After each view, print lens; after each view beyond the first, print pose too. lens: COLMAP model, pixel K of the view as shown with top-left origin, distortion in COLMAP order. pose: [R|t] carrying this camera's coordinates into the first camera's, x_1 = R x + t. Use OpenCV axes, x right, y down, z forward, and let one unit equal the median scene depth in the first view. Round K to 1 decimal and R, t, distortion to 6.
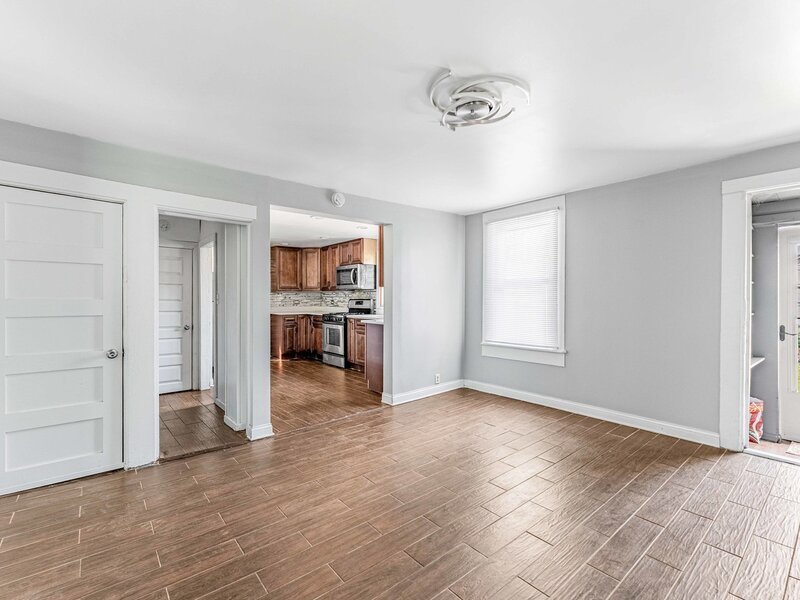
lens RADIAL K [[370.6, 0, 394.4], [0, 370.6, 301.4], [0, 0, 1]] dist [-0.001355, -0.000267]
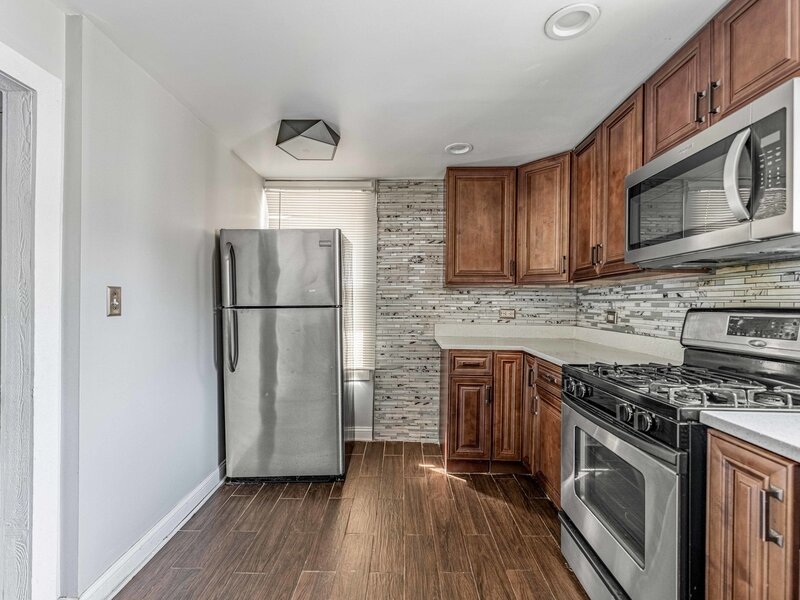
lens RADIAL K [[370.6, 0, 394.4], [0, 370.6, 301.4], [0, 0, 1]] dist [-0.001355, -0.000267]
pose [[0.756909, 0.005548, -0.653497, -0.163389], [-0.020523, 0.999673, -0.015284, -0.004042], [0.653198, 0.024980, 0.756775, 1.038999]]
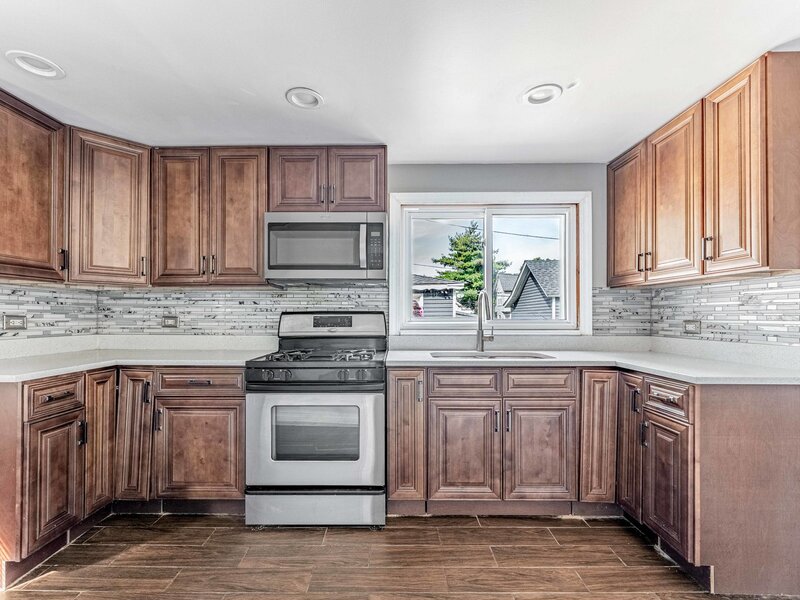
lens RADIAL K [[367.3, 0, 399.1], [0, 367.3, 313.1], [0, 0, 1]] dist [0.003354, 0.000222]
pose [[0.625339, 0.005216, 0.780335, -0.496651], [0.007192, 0.999897, -0.012447, 0.000756], [-0.780320, 0.013396, 0.625237, 1.029140]]
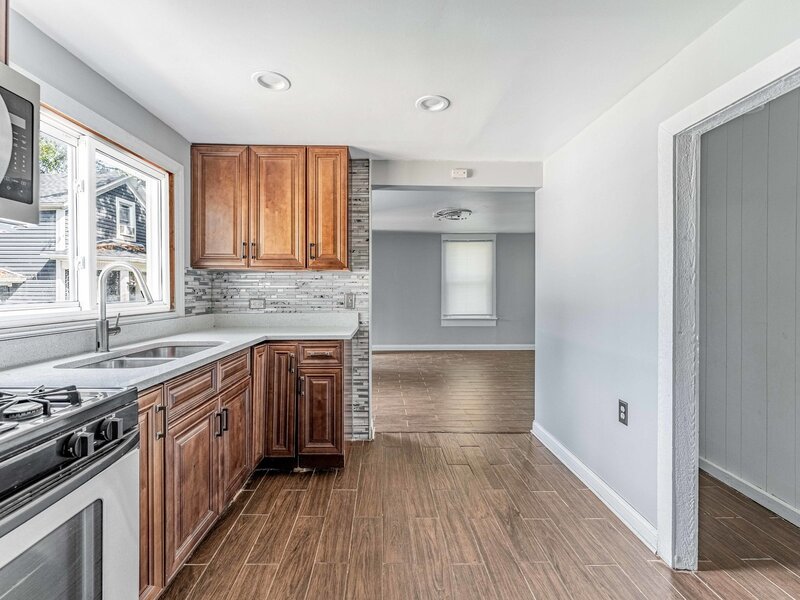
lens RADIAL K [[365.3, 0, 389.8], [0, 365.3, 289.3], [0, 0, 1]] dist [0.000849, -0.000042]
pose [[-0.783891, 0.002142, 0.620894, -0.443826], [0.004571, 0.999987, 0.002321, -0.009907], [-0.620881, 0.004658, -0.783891, 1.390034]]
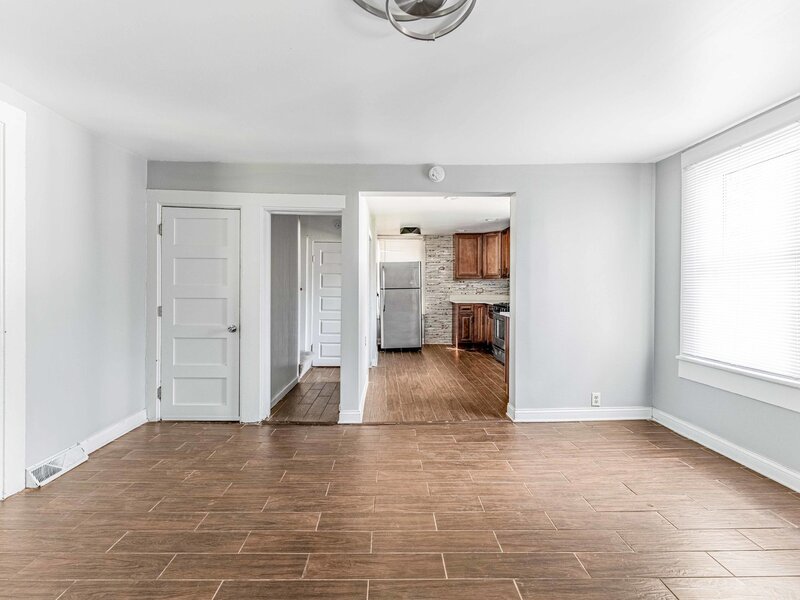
lens RADIAL K [[365.3, 0, 389.8], [0, 365.3, 289.3], [0, 0, 1]] dist [0.000849, -0.000042]
pose [[0.780286, 0.008185, -0.625369, 0.241185], [-0.009152, 0.999957, 0.001668, -0.000417], [0.625356, 0.004422, 0.780327, 0.197810]]
